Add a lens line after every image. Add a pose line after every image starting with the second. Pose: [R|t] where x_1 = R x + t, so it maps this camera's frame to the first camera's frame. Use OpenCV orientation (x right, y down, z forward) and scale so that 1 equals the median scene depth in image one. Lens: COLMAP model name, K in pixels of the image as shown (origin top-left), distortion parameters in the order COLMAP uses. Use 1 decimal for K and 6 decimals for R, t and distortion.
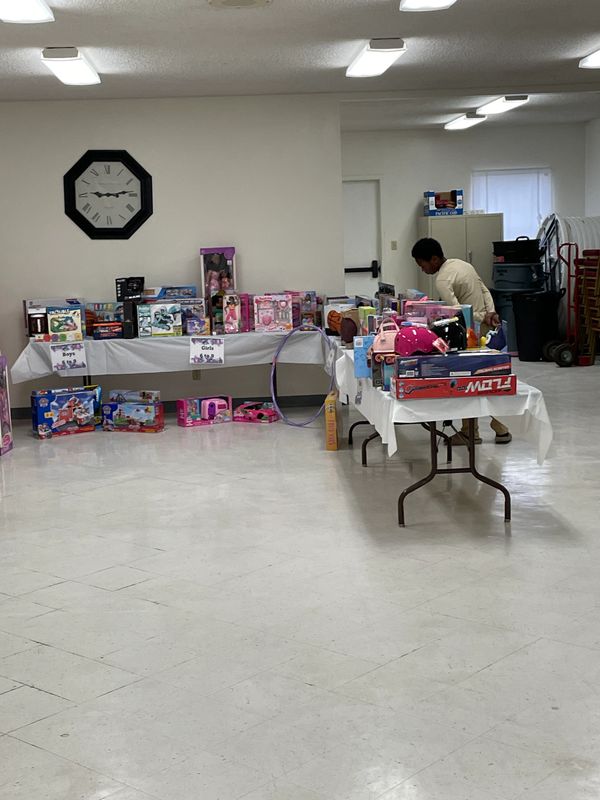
lens RADIAL K [[1196.1, 0, 288.7], [0, 1196.1, 423.9], [0, 0, 1]] dist [0.062542, 0.000000]
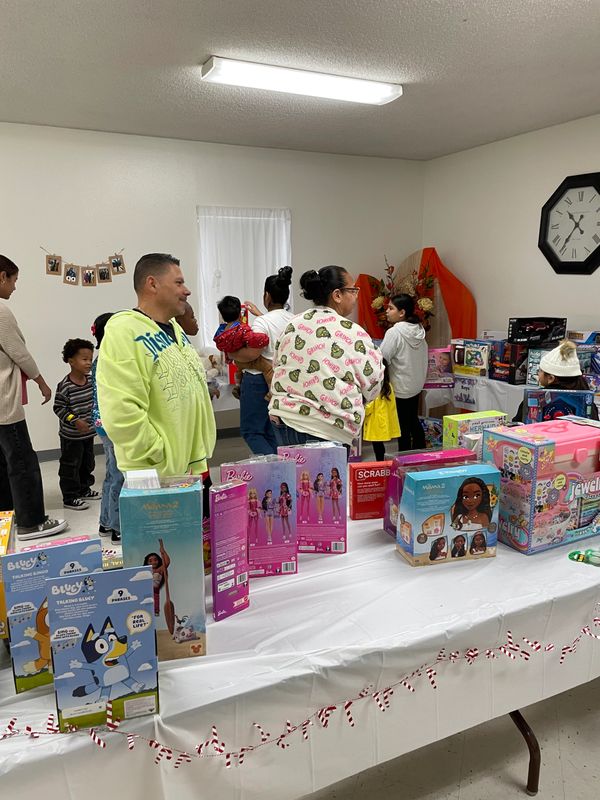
lens RADIAL K [[599.8, 0, 294.1], [0, 599.8, 394.8], [0, 0, 1]] dist [0.066190, -0.081462]
pose [[0.387508, 0.206415, -0.898460, 0.212879], [-0.152102, 0.975568, 0.158528, -0.108451], [0.909232, 0.075227, 0.409436, 0.644077]]
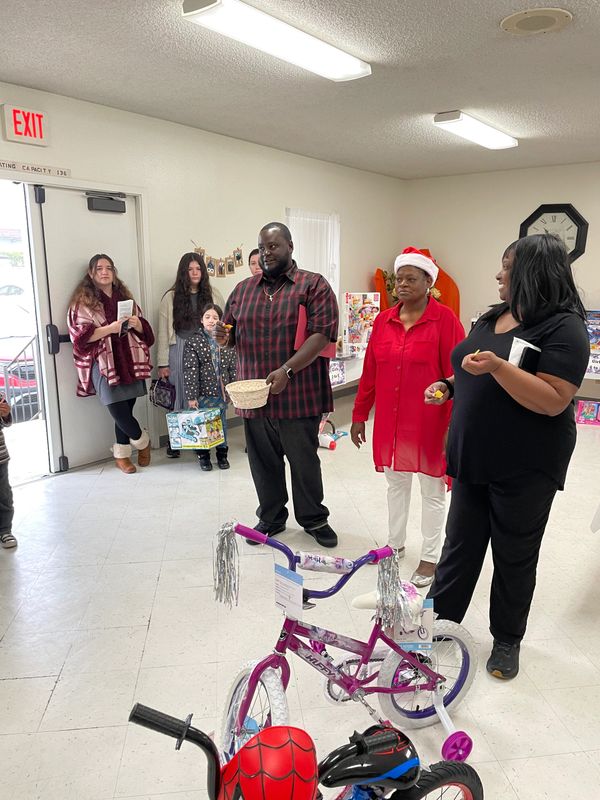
lens RADIAL K [[599.8, 0, 304.4], [0, 599.8, 402.8], [0, 0, 1]] dist [0.066190, -0.081462]
pose [[0.760361, 0.177659, -0.624731, 0.100222], [-0.135308, 0.984087, 0.115167, -0.050959], [0.635250, -0.003038, 0.772301, 0.305570]]
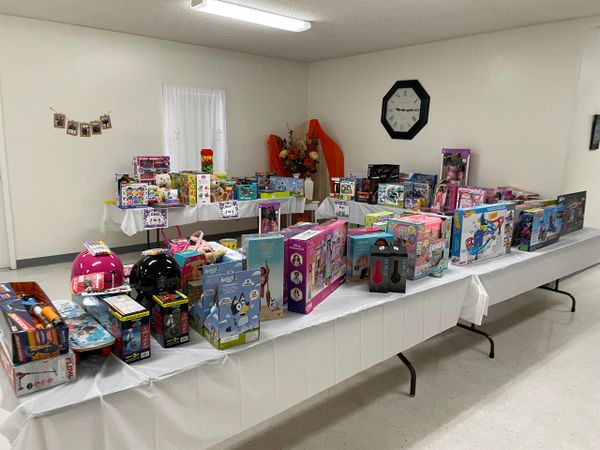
lens RADIAL K [[449.8, 0, 300.9], [0, 449.8, 225.3], [0, 0, 1]] dist [0.066190, -0.081462]
pose [[0.597491, 0.201111, -0.776247, 0.259226], [-0.170047, 0.977800, 0.122442, -0.097655], [0.783638, 0.058841, 0.618425, 0.562319]]
